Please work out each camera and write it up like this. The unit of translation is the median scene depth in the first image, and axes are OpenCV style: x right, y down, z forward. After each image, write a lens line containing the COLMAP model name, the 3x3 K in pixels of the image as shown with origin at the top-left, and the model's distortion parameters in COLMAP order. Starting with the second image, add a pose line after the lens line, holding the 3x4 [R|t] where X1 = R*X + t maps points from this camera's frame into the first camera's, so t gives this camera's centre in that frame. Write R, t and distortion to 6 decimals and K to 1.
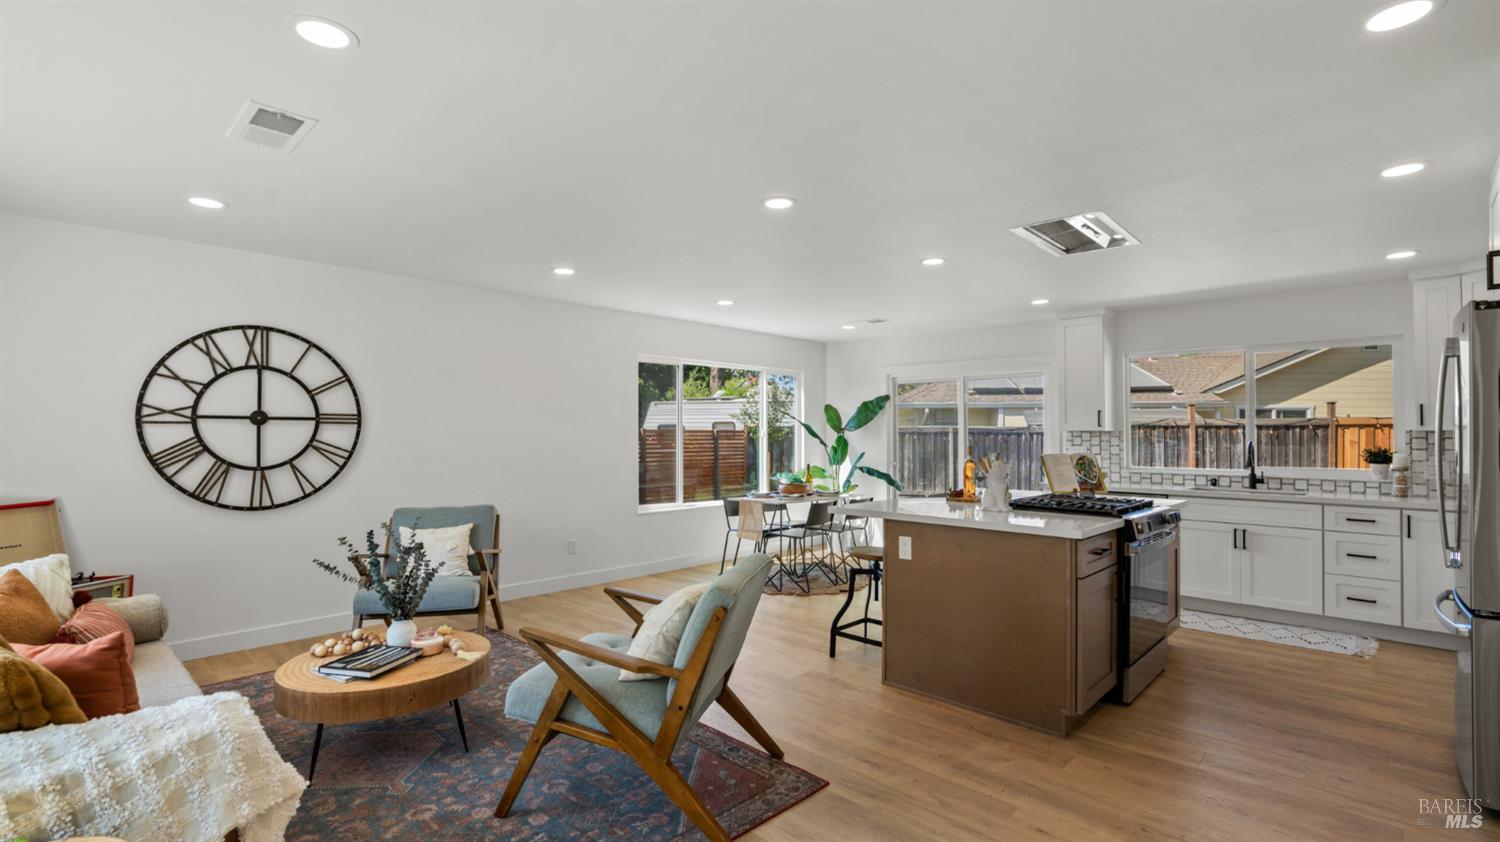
lens RADIAL K [[682.0, 0, 750.0], [0, 682.0, 421.0], [0, 0, 1]] dist [-0.001328, 0.000097]
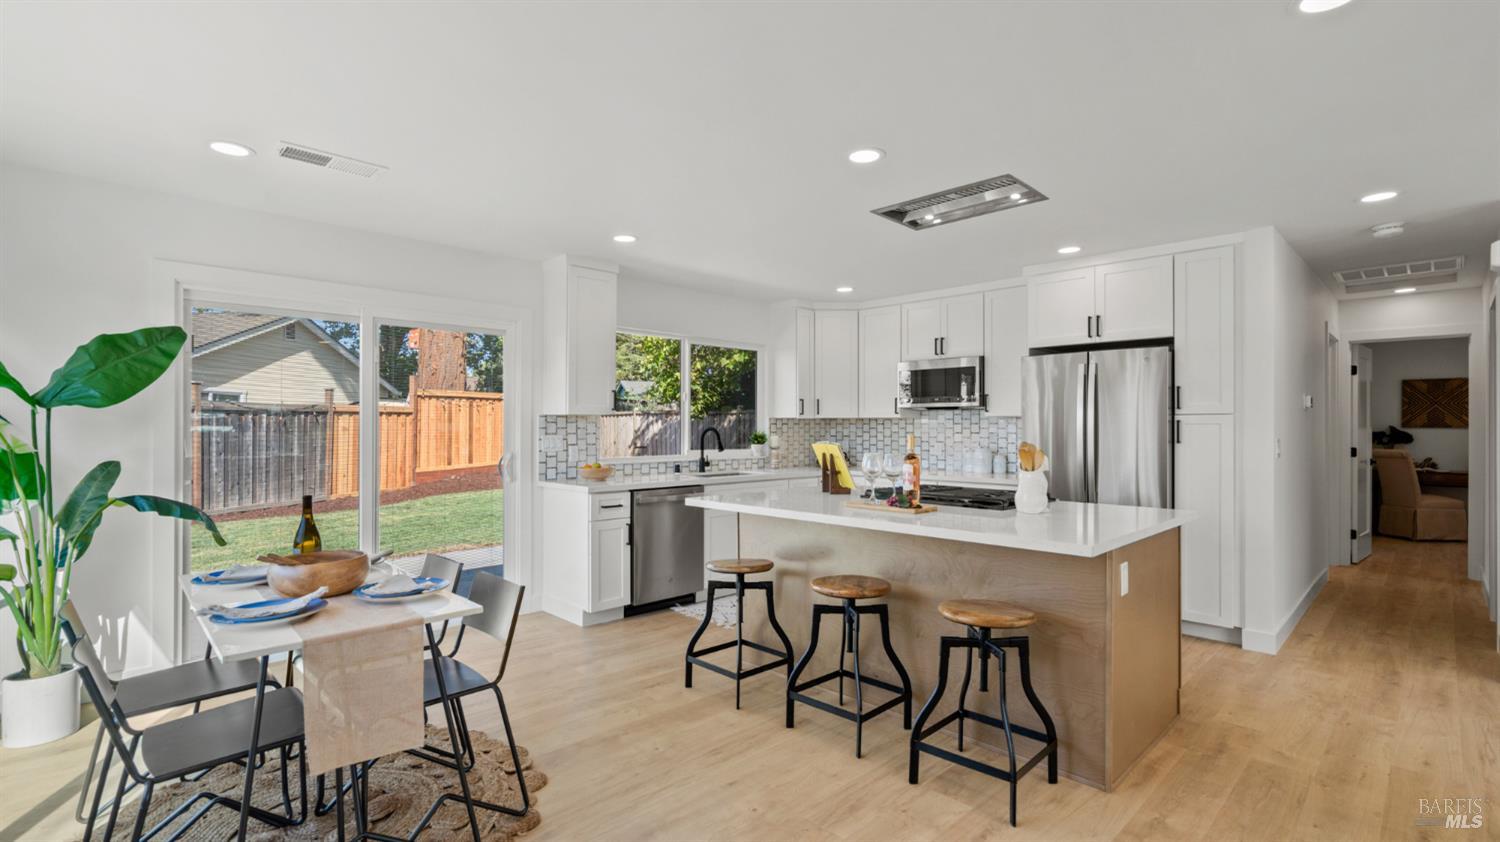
lens RADIAL K [[682.0, 0, 750.0], [0, 682.0, 421.0], [0, 0, 1]] dist [-0.001328, 0.000097]
pose [[0.032920, 0.003500, 0.999452, -0.281959], [-0.022929, 0.999733, -0.002746, 0.018789], [-0.999195, -0.022826, 0.032991, 0.781848]]
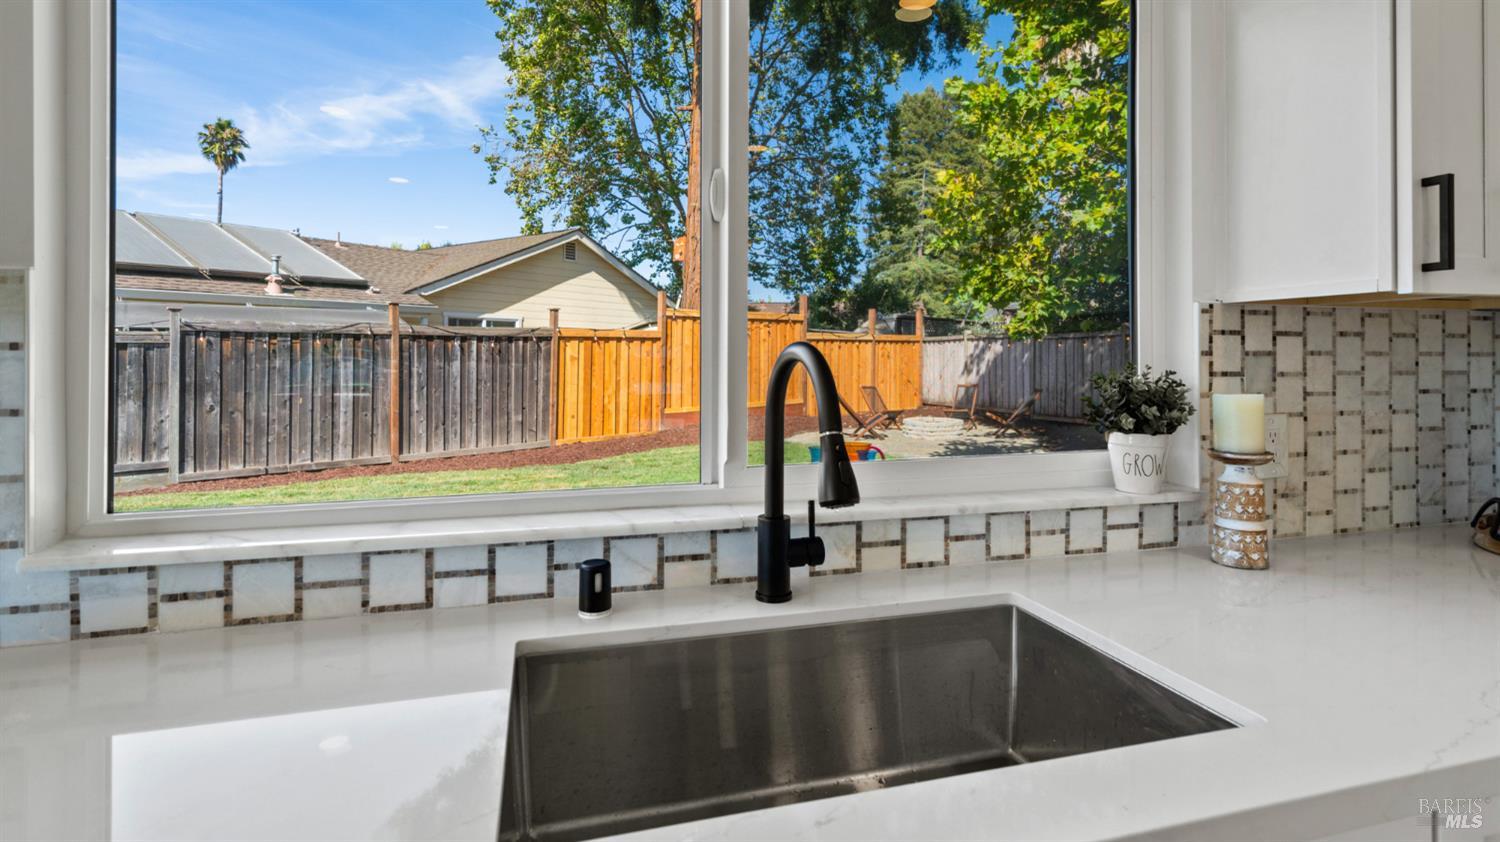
lens RADIAL K [[730.5, 0, 751.0], [0, 730.5, 349.1], [0, 0, 1]] dist [-0.000398, 0.000374]
pose [[0.506304, 0.005051, 0.862340, 0.491270], [-0.018079, 0.999825, 0.004758, 0.026491], [-0.862165, -0.017999, 0.506307, 0.793021]]
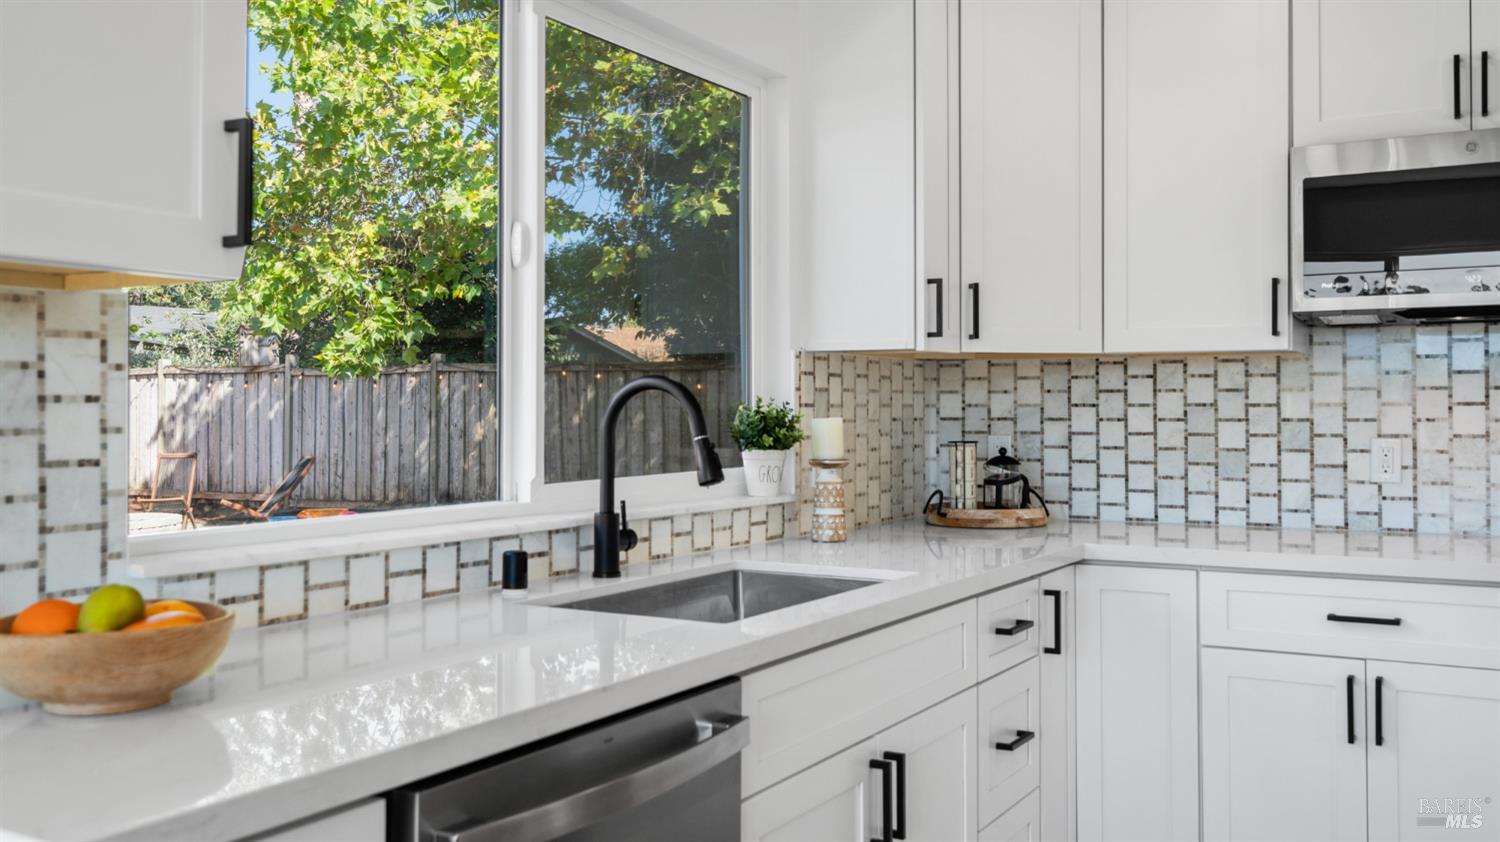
lens RADIAL K [[1321.4, 0, 751.0], [0, 1321.4, 388.5], [0, 0, 1]] dist [-0.009999, -0.001137]
pose [[-0.230095, 0.010308, 0.973114, 0.242392], [-0.022340, 0.999624, -0.015871, 0.035018], [-0.972912, -0.025391, -0.229778, 0.927740]]
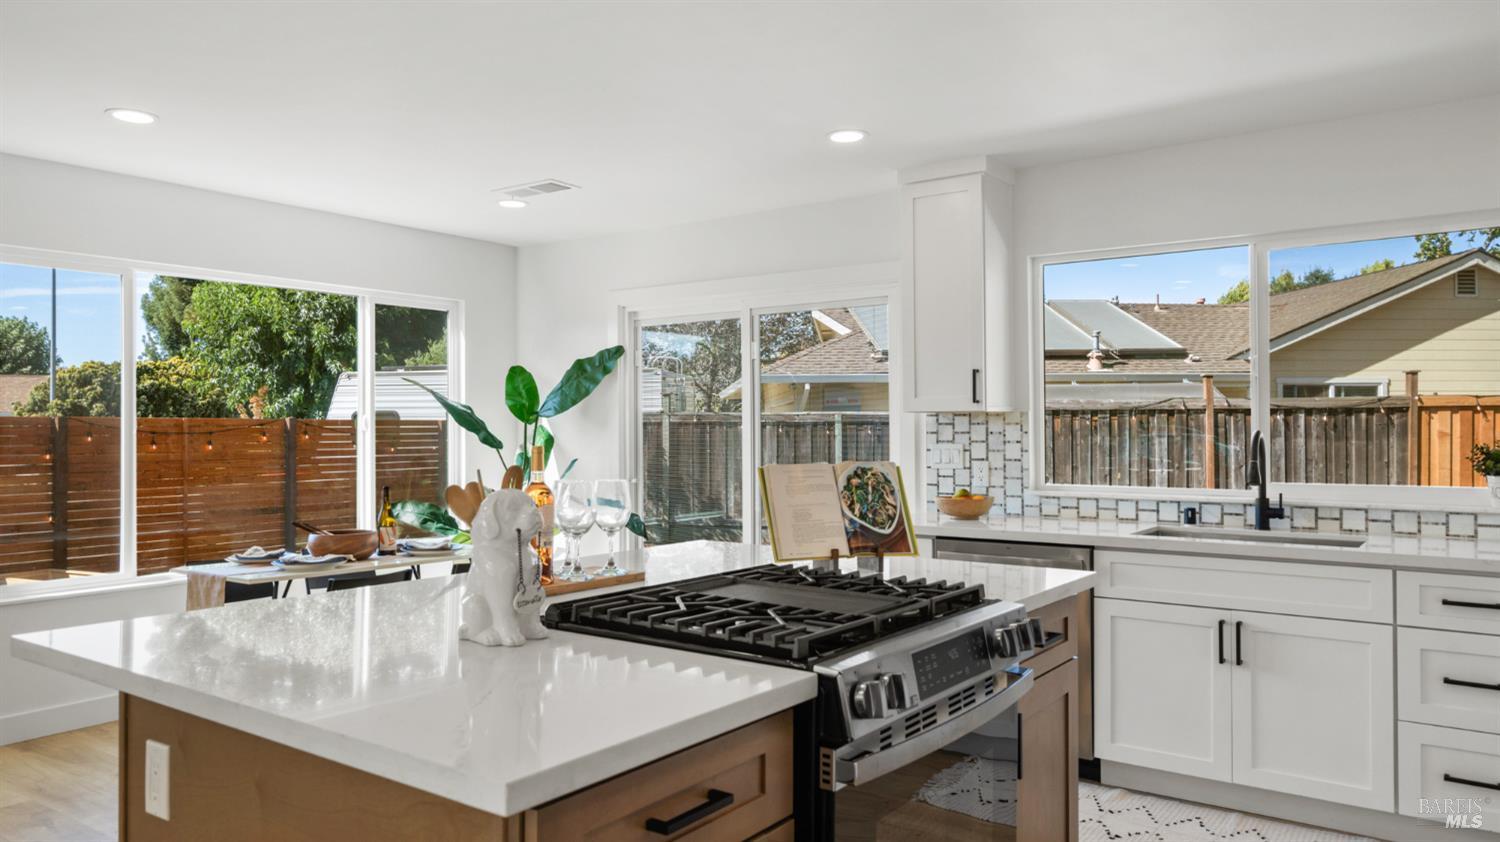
lens RADIAL K [[1024.8, 0, 754.0], [0, 1024.8, 416.4], [0, 0, 1]] dist [0.015248, -0.004616]
pose [[0.990494, -0.004482, 0.137484, 0.247115], [0.003469, 0.999965, 0.007607, 0.011192], [-0.137514, -0.007058, 0.990475, 0.289241]]
